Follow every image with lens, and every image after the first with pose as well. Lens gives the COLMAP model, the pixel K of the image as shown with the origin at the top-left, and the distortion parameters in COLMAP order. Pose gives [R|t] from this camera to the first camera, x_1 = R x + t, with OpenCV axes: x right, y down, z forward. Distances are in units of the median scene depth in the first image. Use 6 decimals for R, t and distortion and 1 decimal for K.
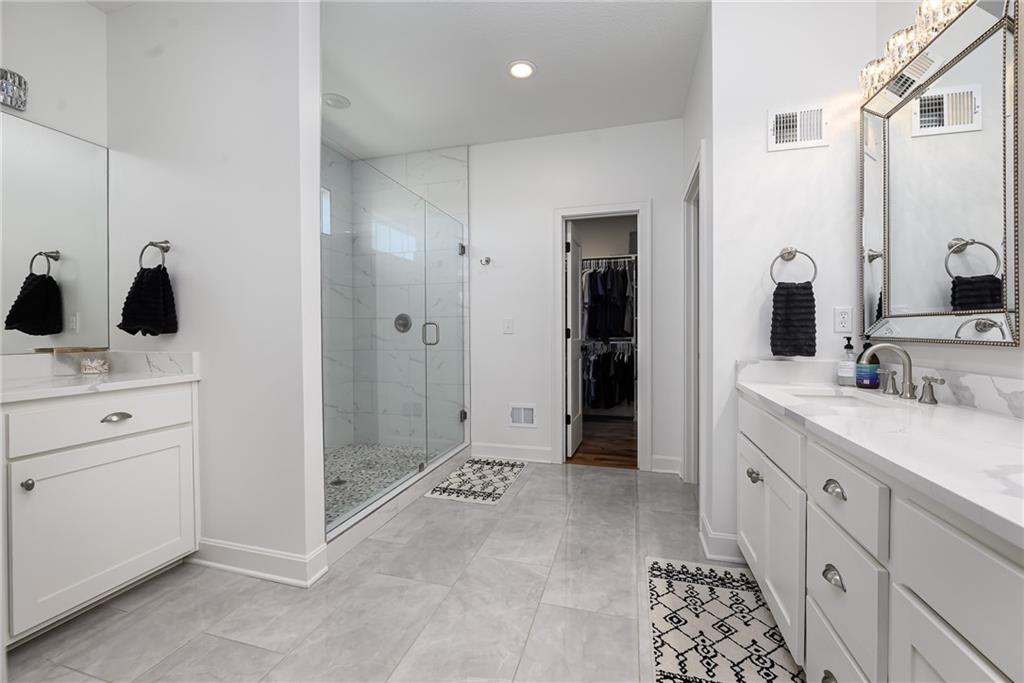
lens RADIAL K [[415.8, 0, 514.8], [0, 415.8, 335.2], [0, 0, 1]] dist [-0.008412, 0.000514]
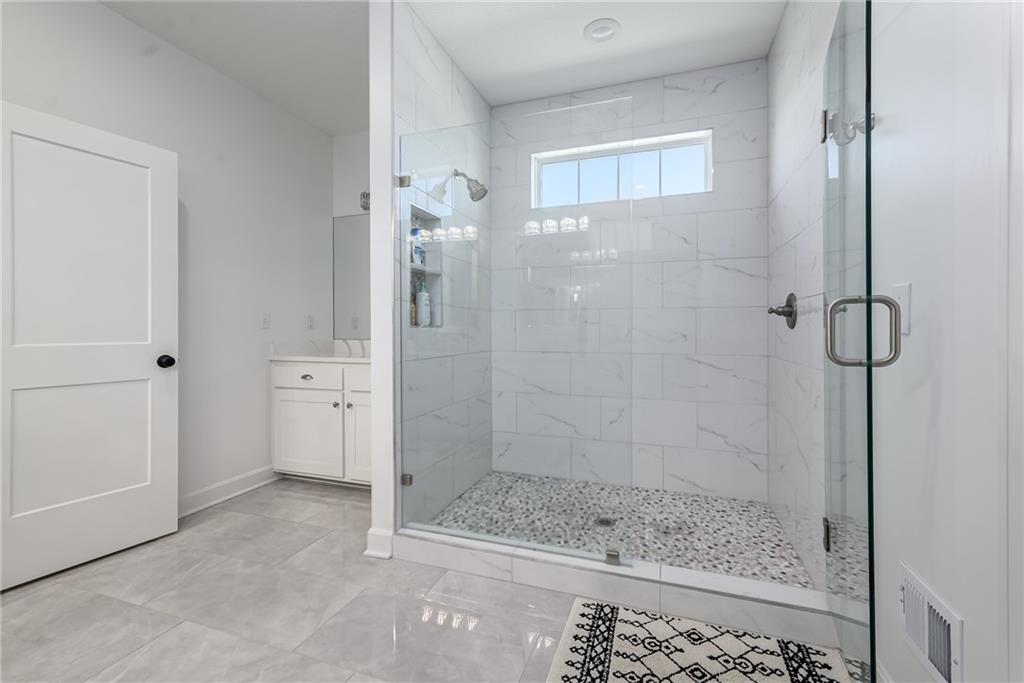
lens RADIAL K [[424.3, 0, 510.4], [0, 424.3, 331.8], [0, 0, 1]] dist [0.003119, 0.000373]
pose [[-0.055338, 0.011450, -0.998402, 0.391355], [-0.006699, 0.999907, 0.011839, -0.009147], [0.998445, 0.007344, -0.055256, 0.906826]]
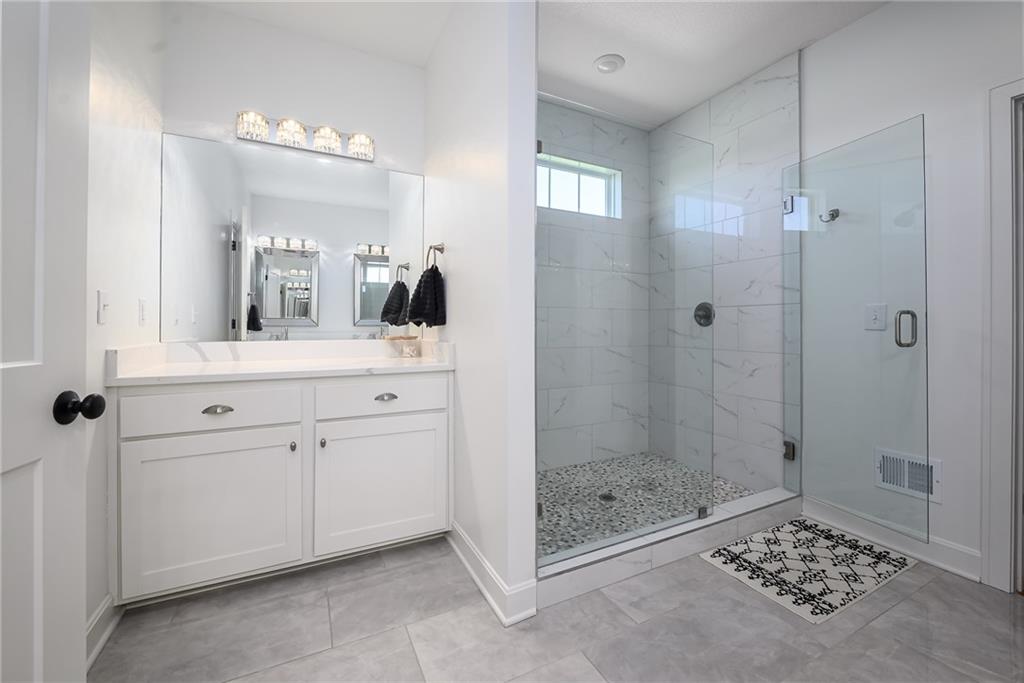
lens RADIAL K [[415.8, 0, 508.4], [0, 415.8, 322.7], [0, 0, 1]] dist [-0.008412, 0.000514]
pose [[0.678478, 0.004465, -0.734607, 0.077420], [-0.013376, 0.999891, -0.006277, -0.004876], [0.734499, 0.014085, 0.678464, 0.260345]]
